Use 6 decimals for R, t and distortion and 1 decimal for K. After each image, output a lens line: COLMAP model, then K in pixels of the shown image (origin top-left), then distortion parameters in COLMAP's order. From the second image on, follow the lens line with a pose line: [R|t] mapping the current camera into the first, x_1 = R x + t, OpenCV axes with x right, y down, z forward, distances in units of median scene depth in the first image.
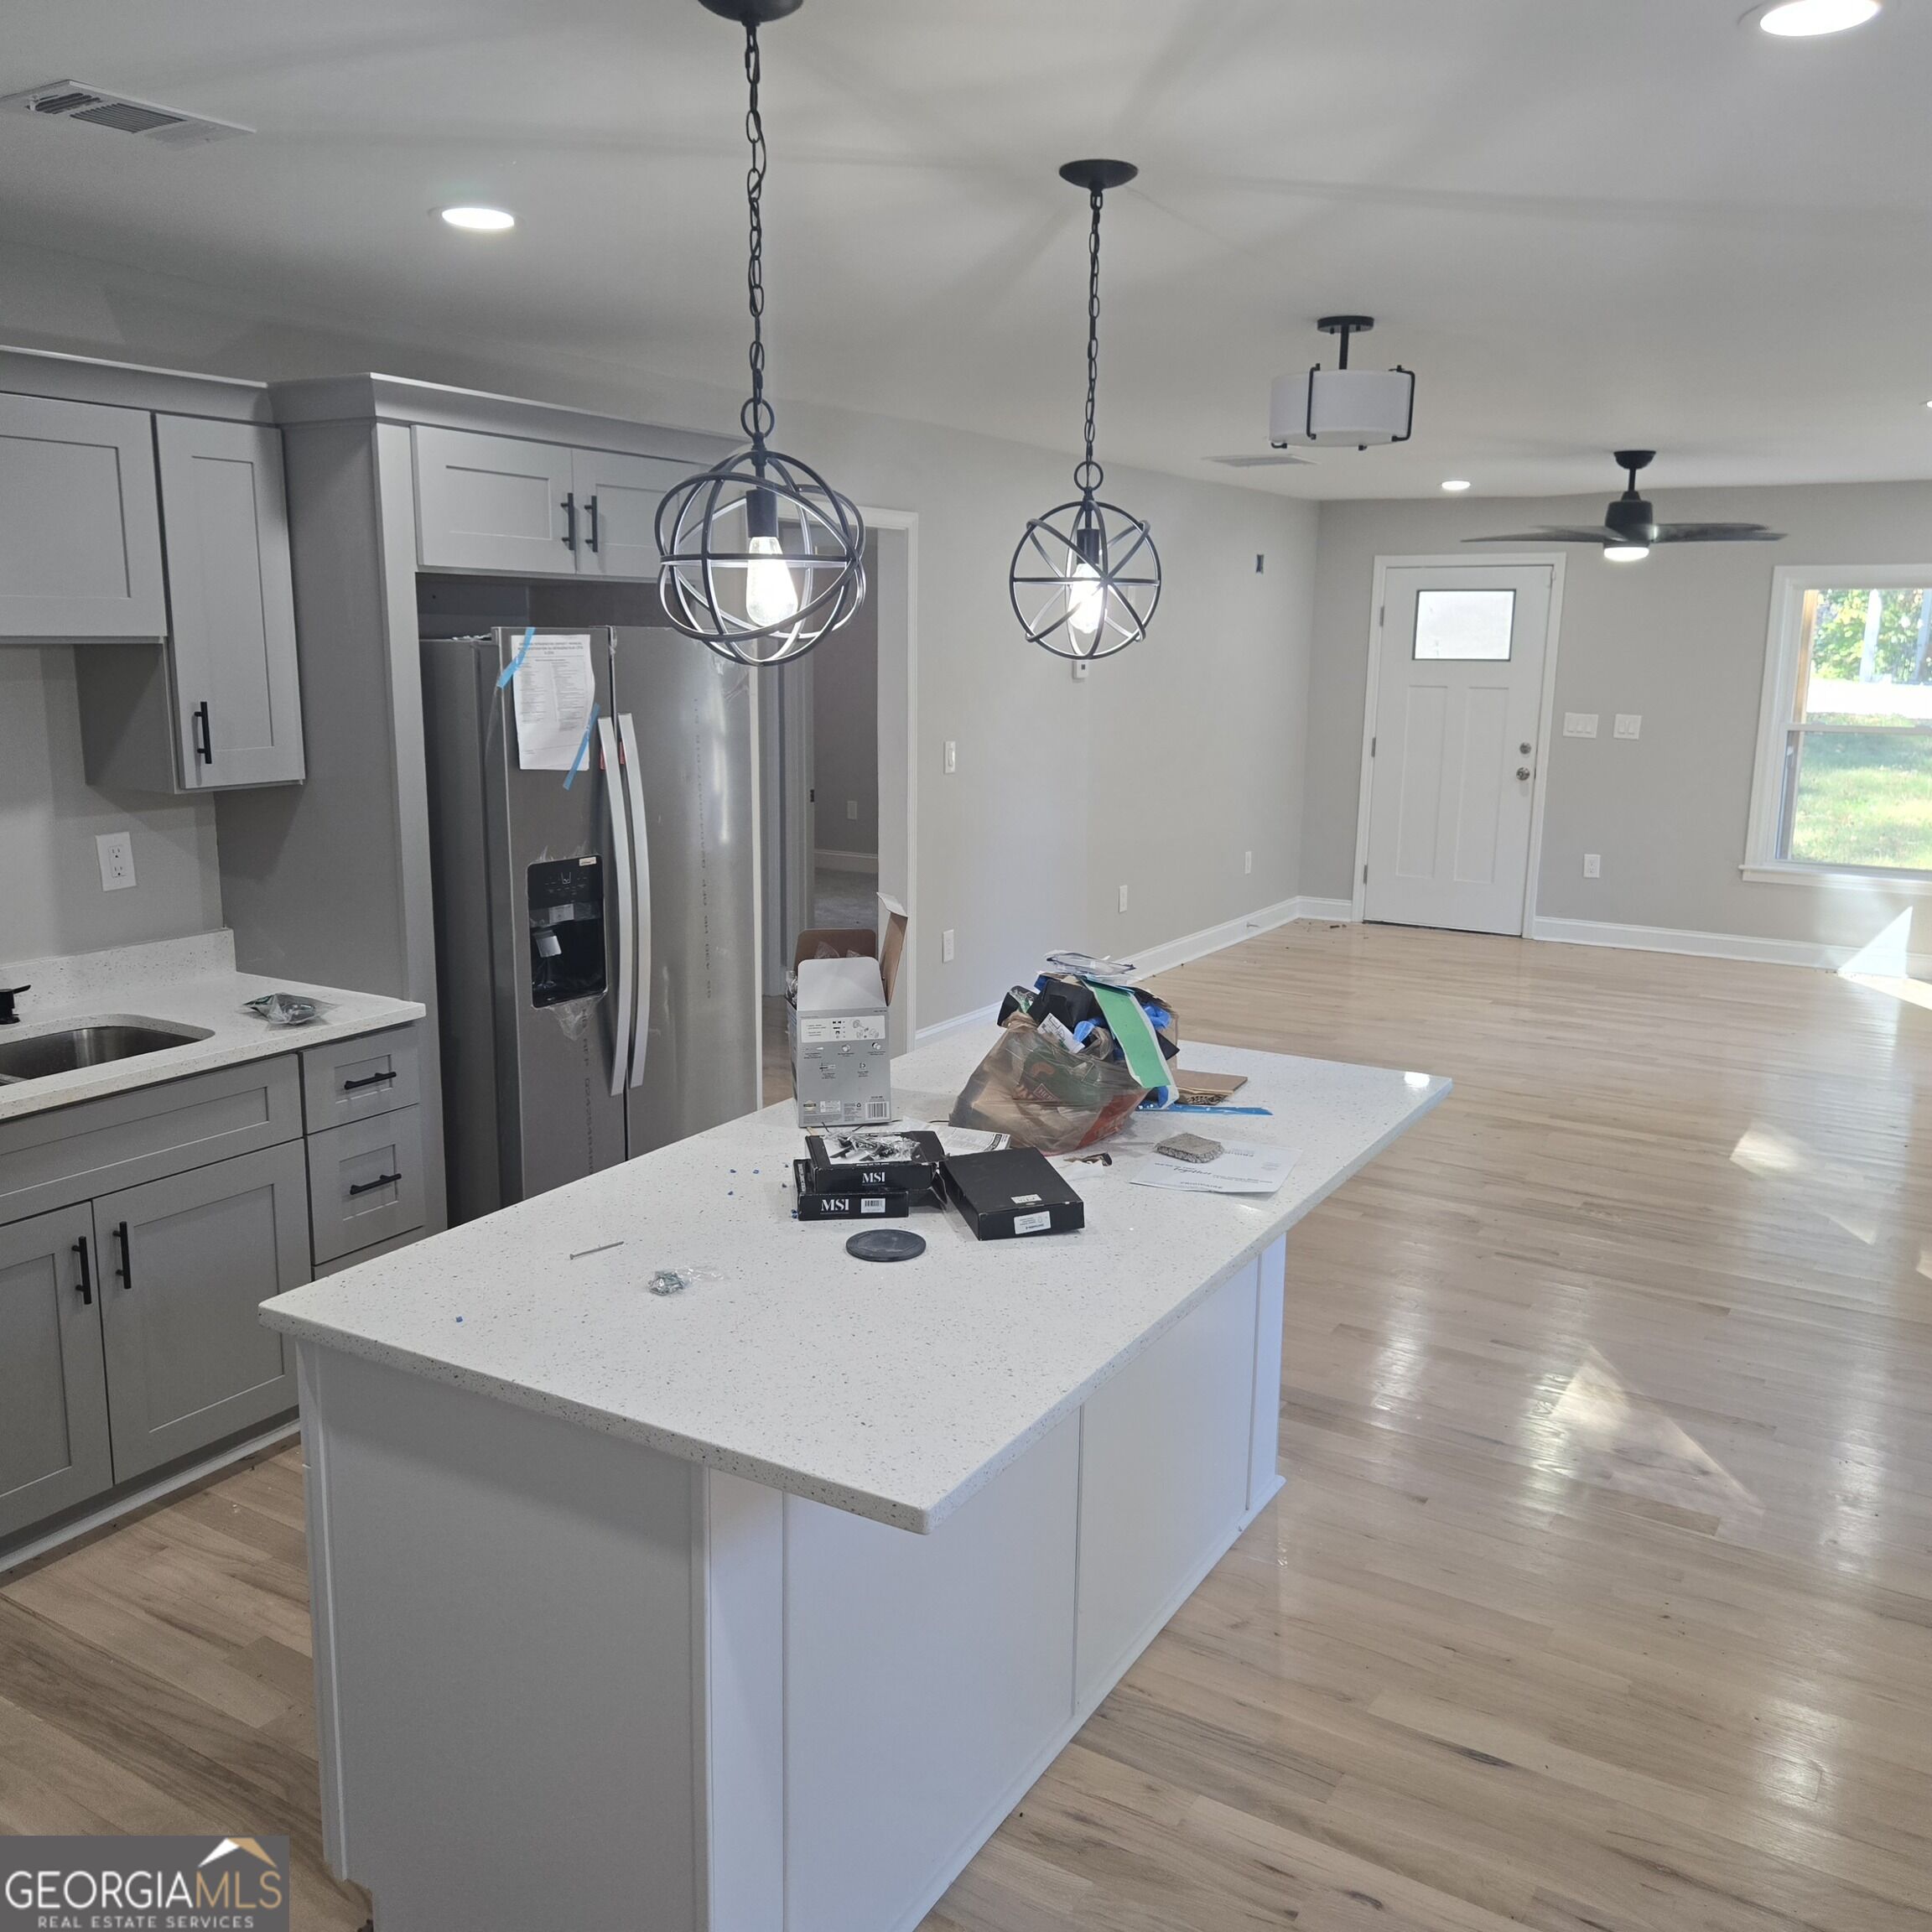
lens RADIAL K [[1683.7, 0, 966.0], [0, 1683.7, 966.0], [0, 0, 1]] dist [-0.000232, -0.002874]
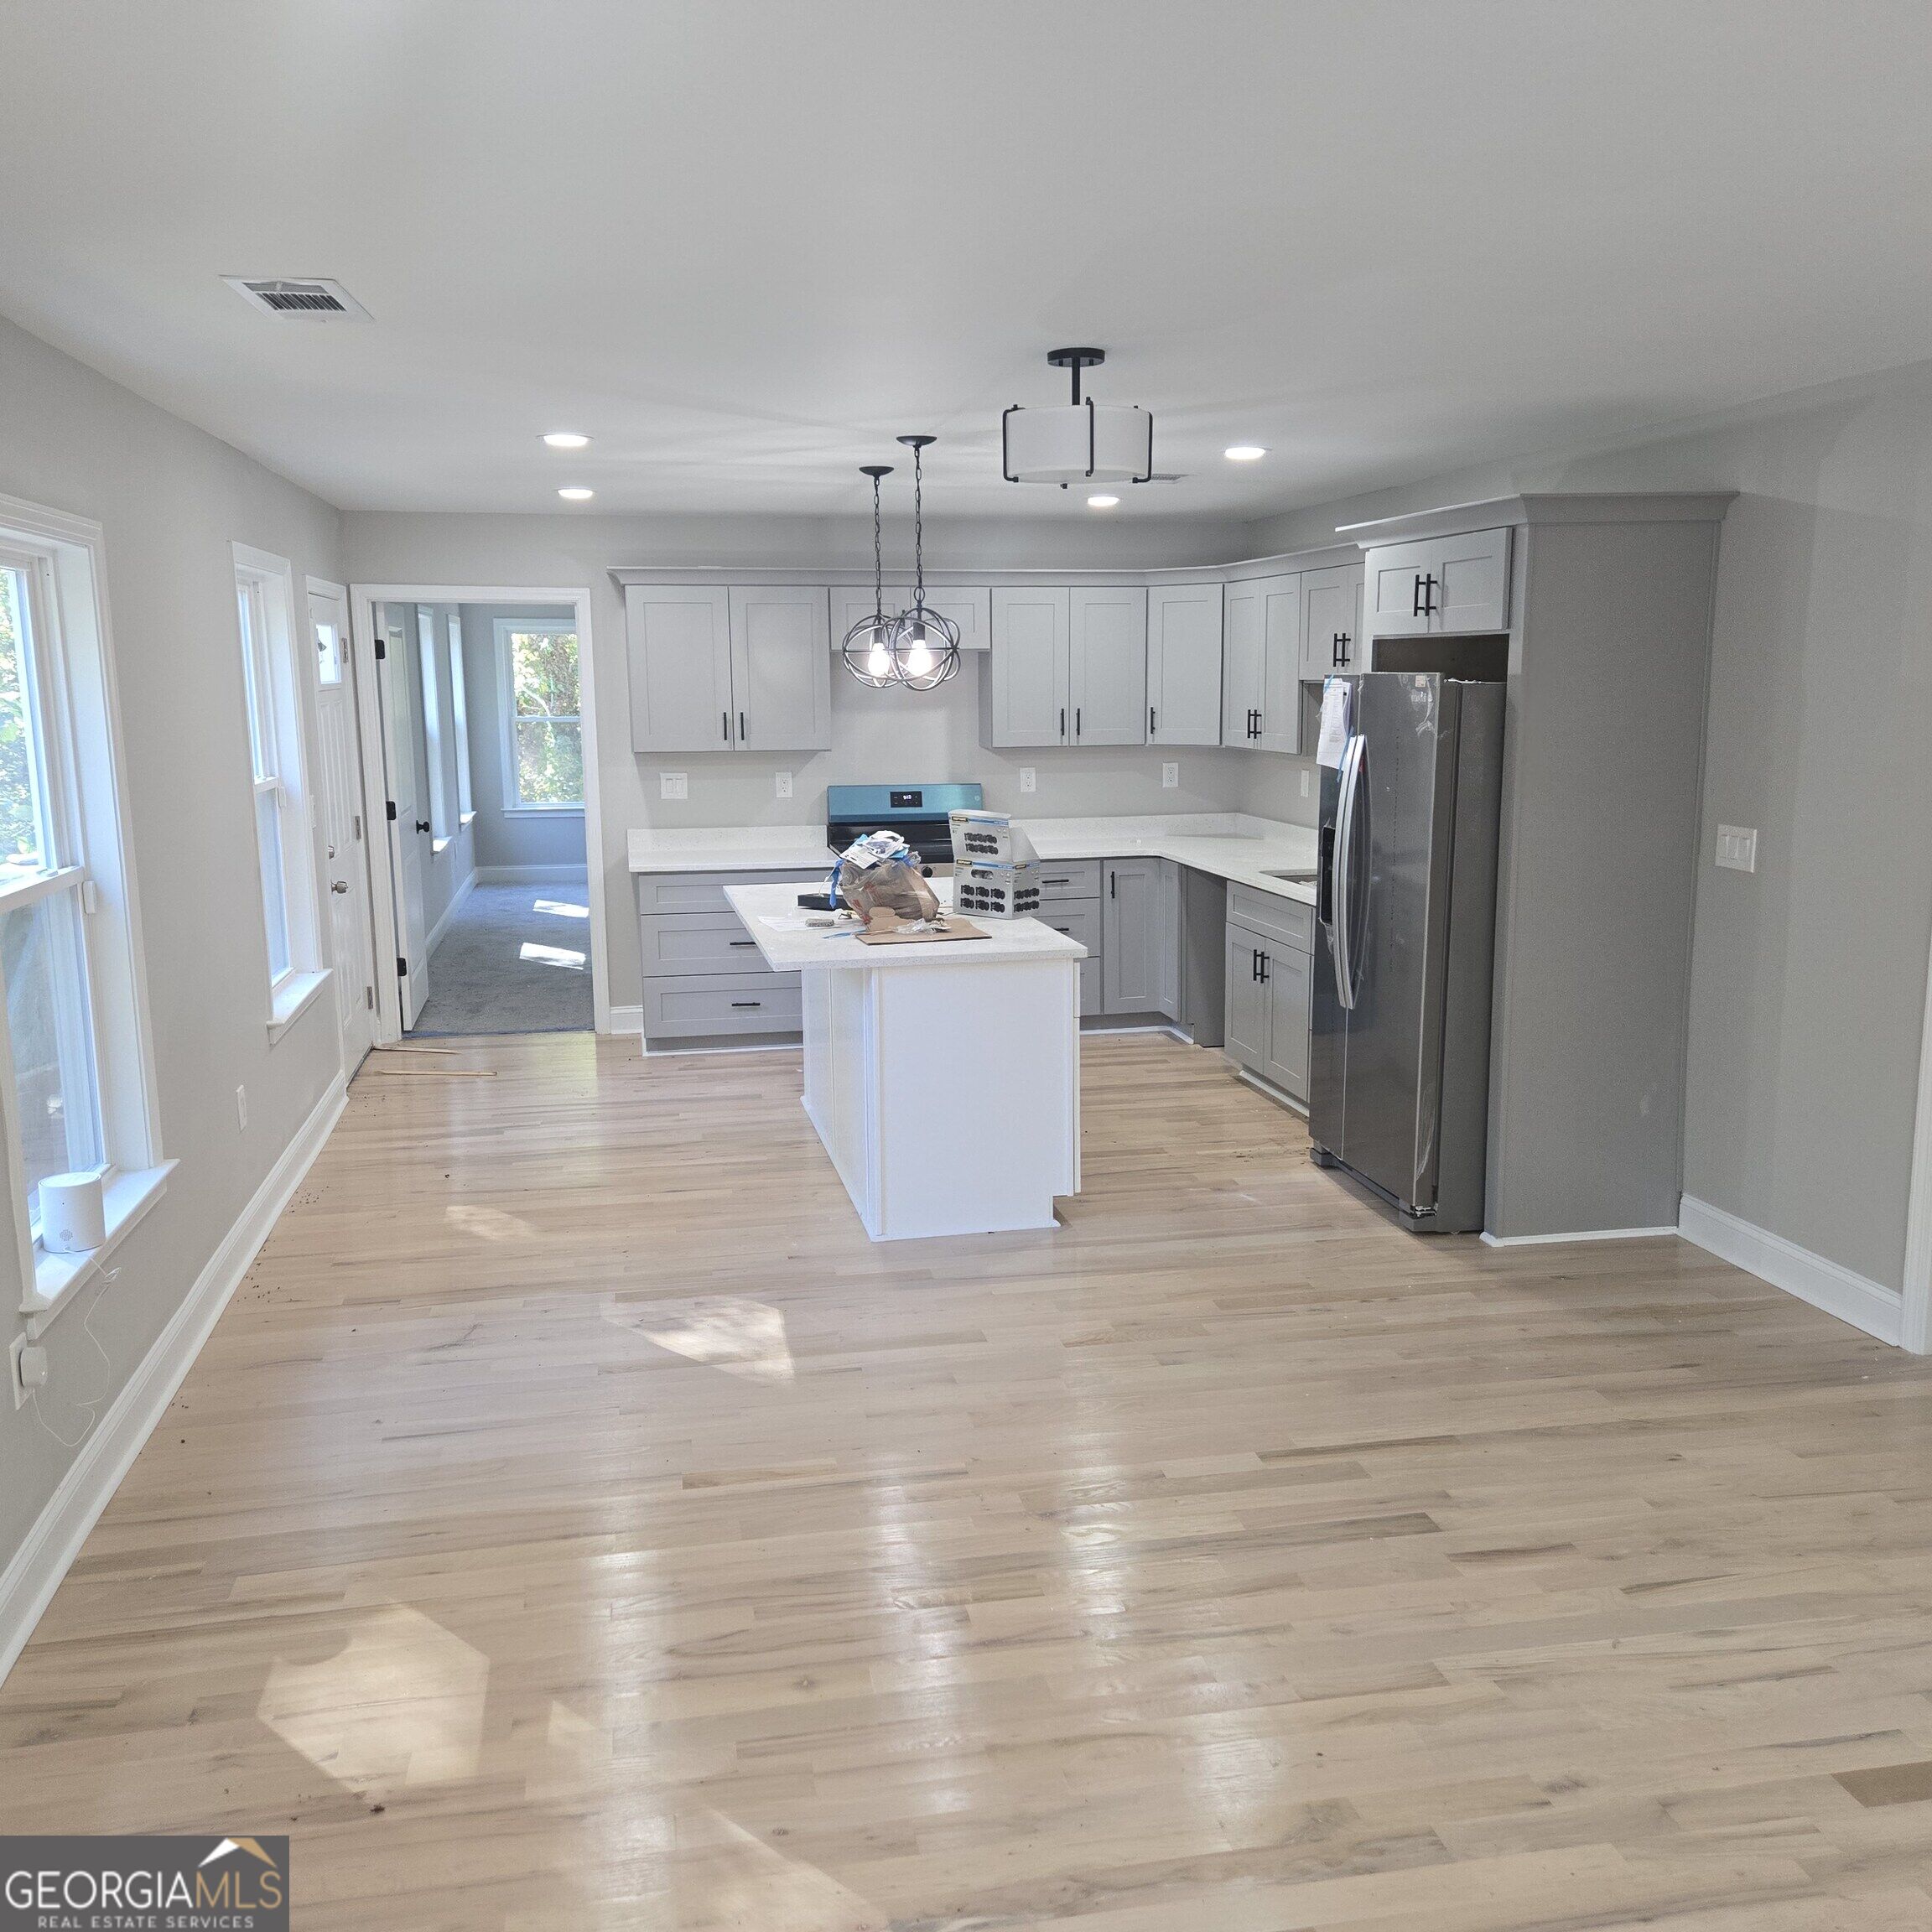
lens RADIAL K [[1767.0, 0, 966.0], [0, 1767.0, 966.0], [0, 0, 1]] dist [0.079727, -0.004162]
pose [[-0.729755, 0.110858, -0.674661, 1.464281], [-0.134944, 0.944003, 0.301079, -0.514895], [0.670259, 0.310756, -0.673932, 2.565100]]
